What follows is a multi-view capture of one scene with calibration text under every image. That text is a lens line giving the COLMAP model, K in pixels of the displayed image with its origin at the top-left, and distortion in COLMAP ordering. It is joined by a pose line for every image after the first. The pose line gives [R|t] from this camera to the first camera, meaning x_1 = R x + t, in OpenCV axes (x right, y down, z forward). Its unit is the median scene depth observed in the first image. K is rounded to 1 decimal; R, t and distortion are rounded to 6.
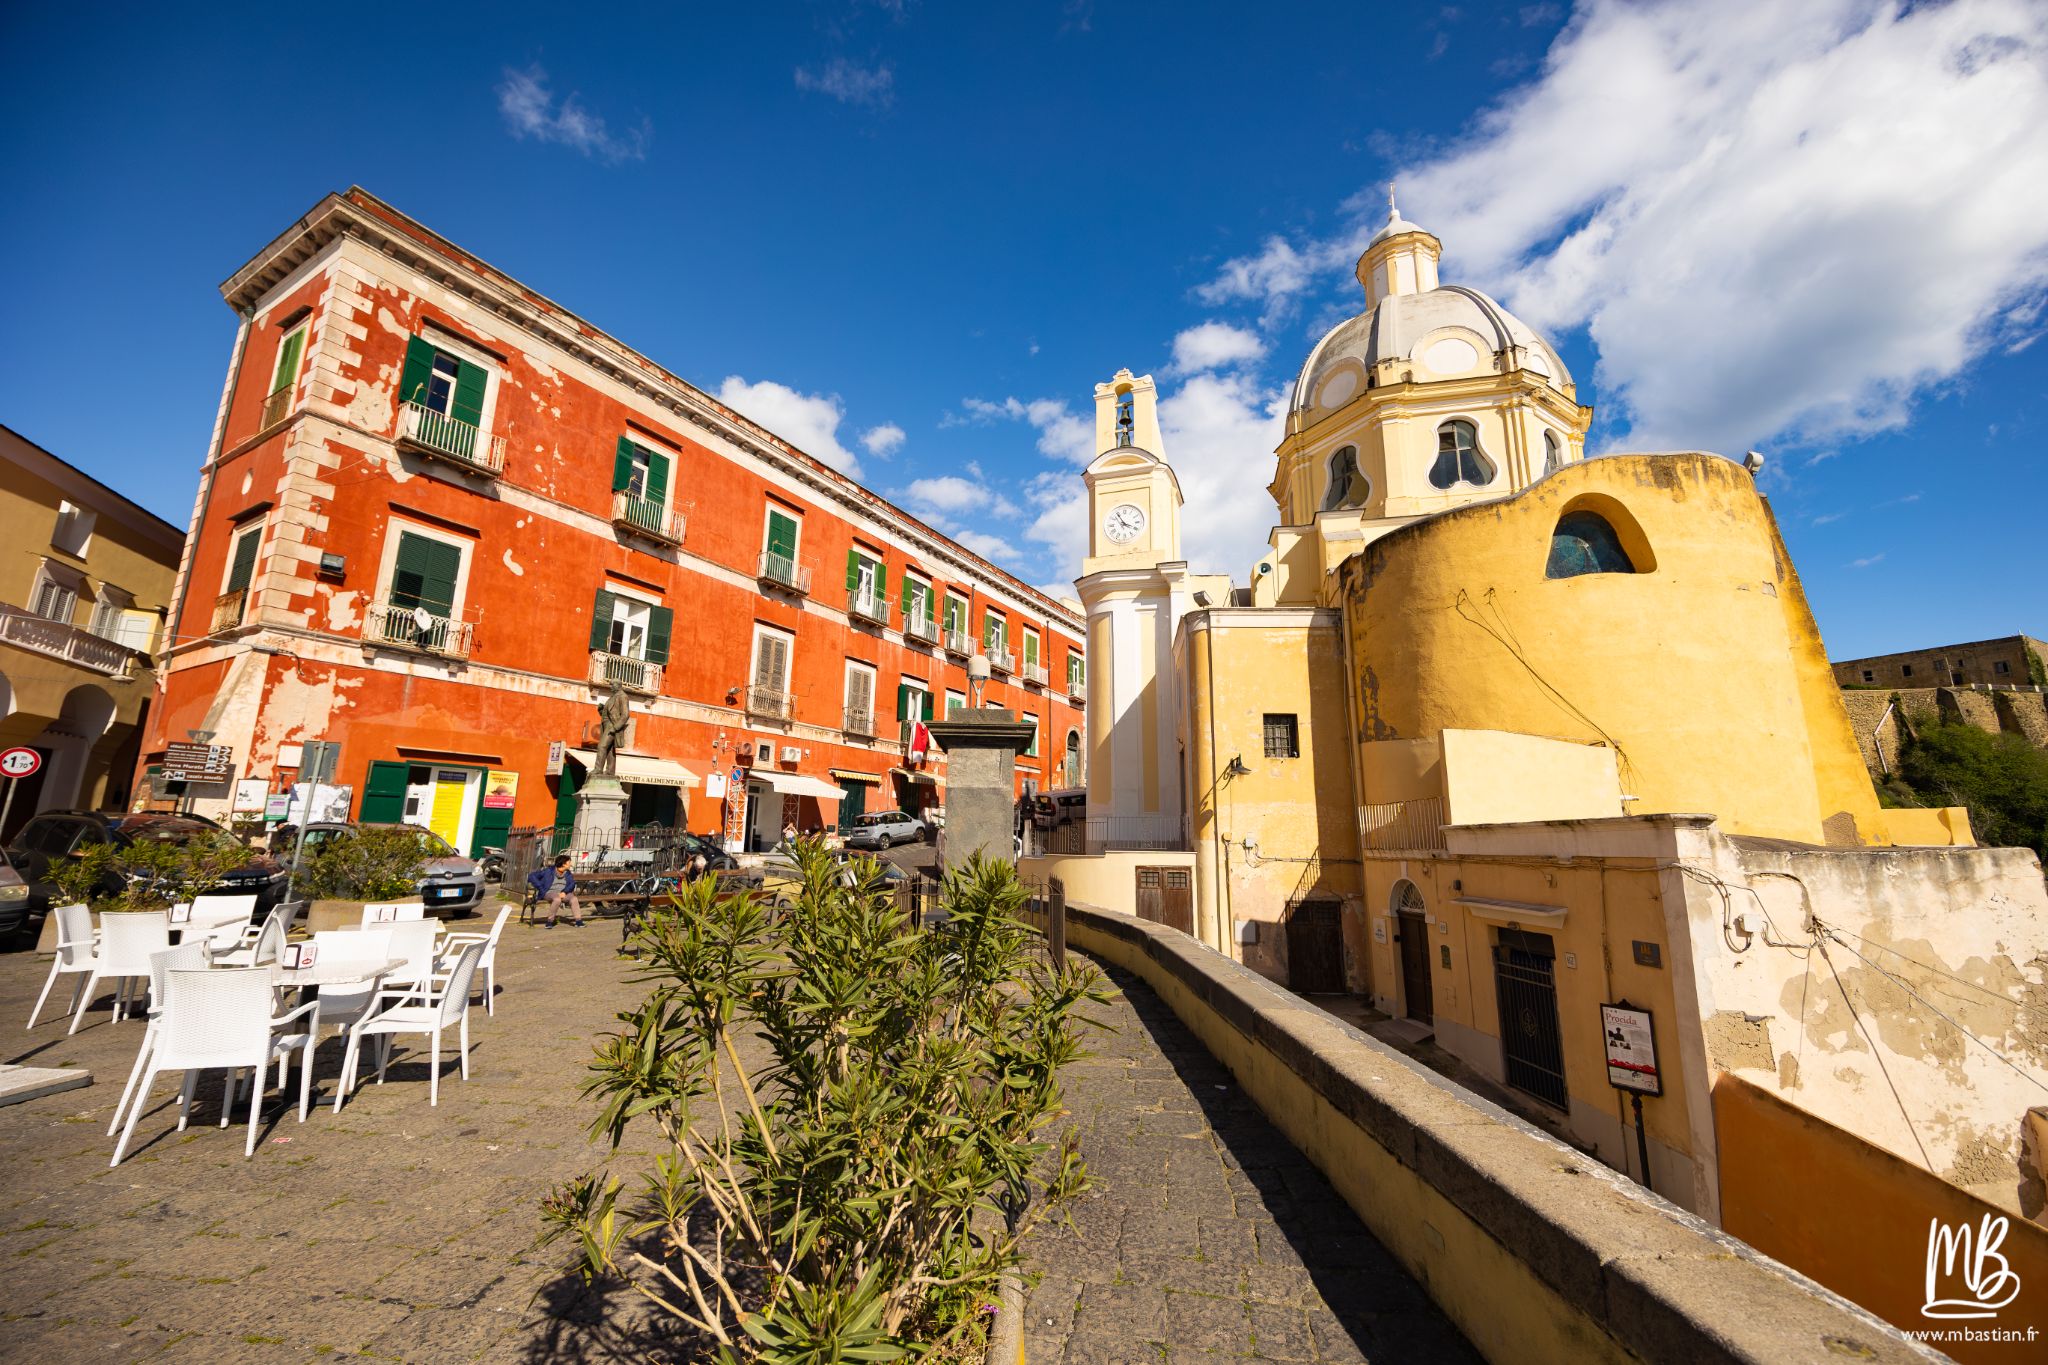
lens RADIAL K [[773.6, 0, 1024.0], [0, 773.6, 682.5], [0, 0, 1]] dist [0.000704, 0.000083]
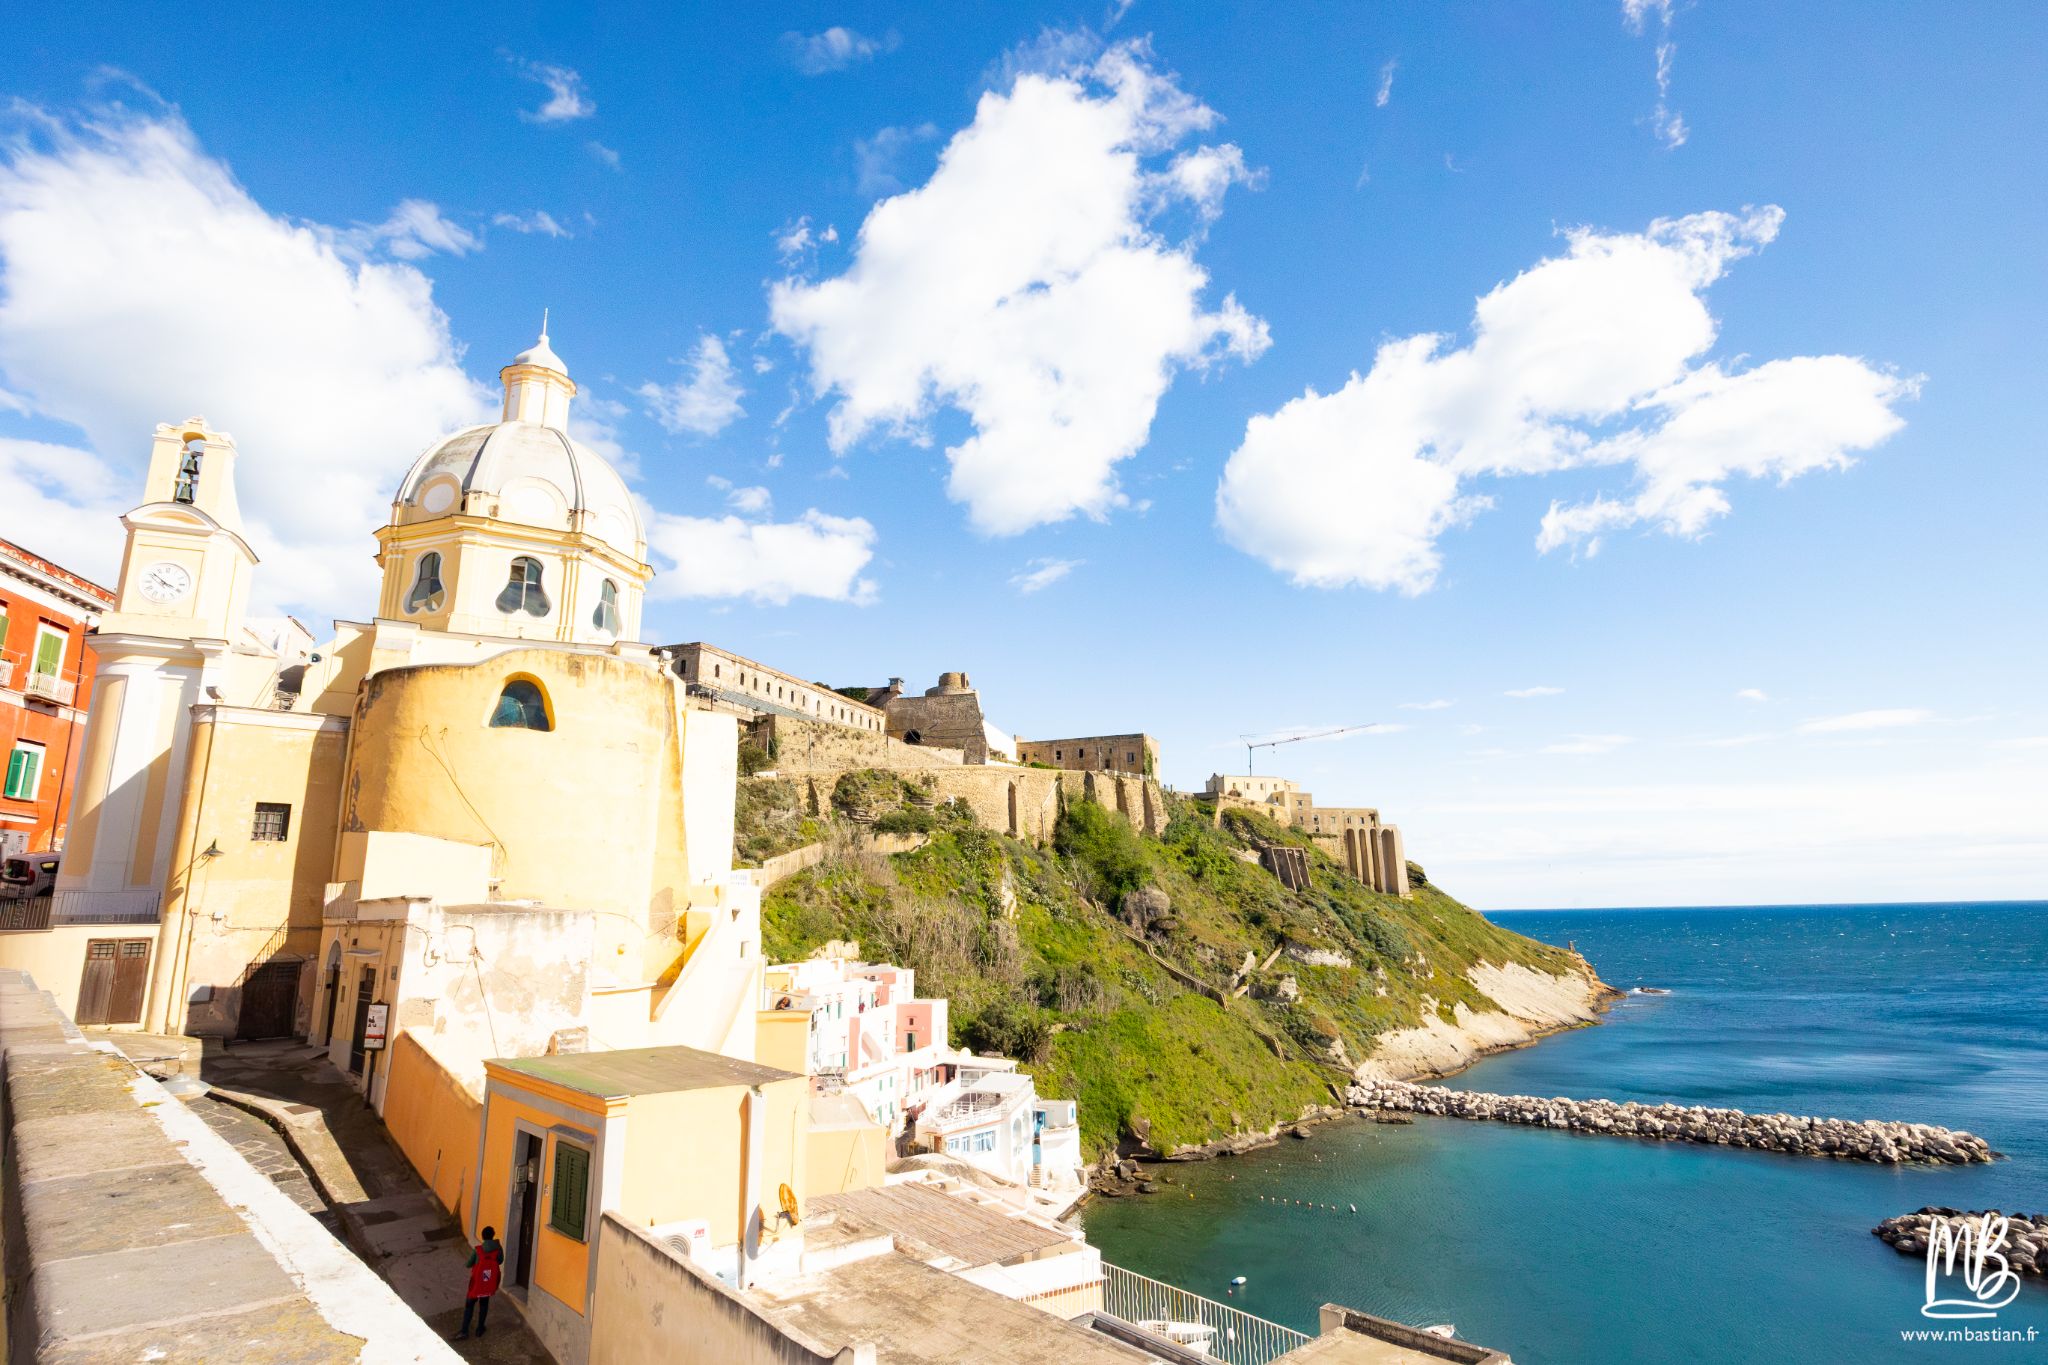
lens RADIAL K [[1025.0, 0, 1024.0], [0, 1025.0, 682.5], [0, 0, 1]] dist [-0.003610, -0.001376]
pose [[0.728066, 0.128397, 0.673375, 0.093282], [-0.119224, 0.991049, -0.060064, -0.183162], [-0.675059, -0.036552, 0.736857, -0.897586]]
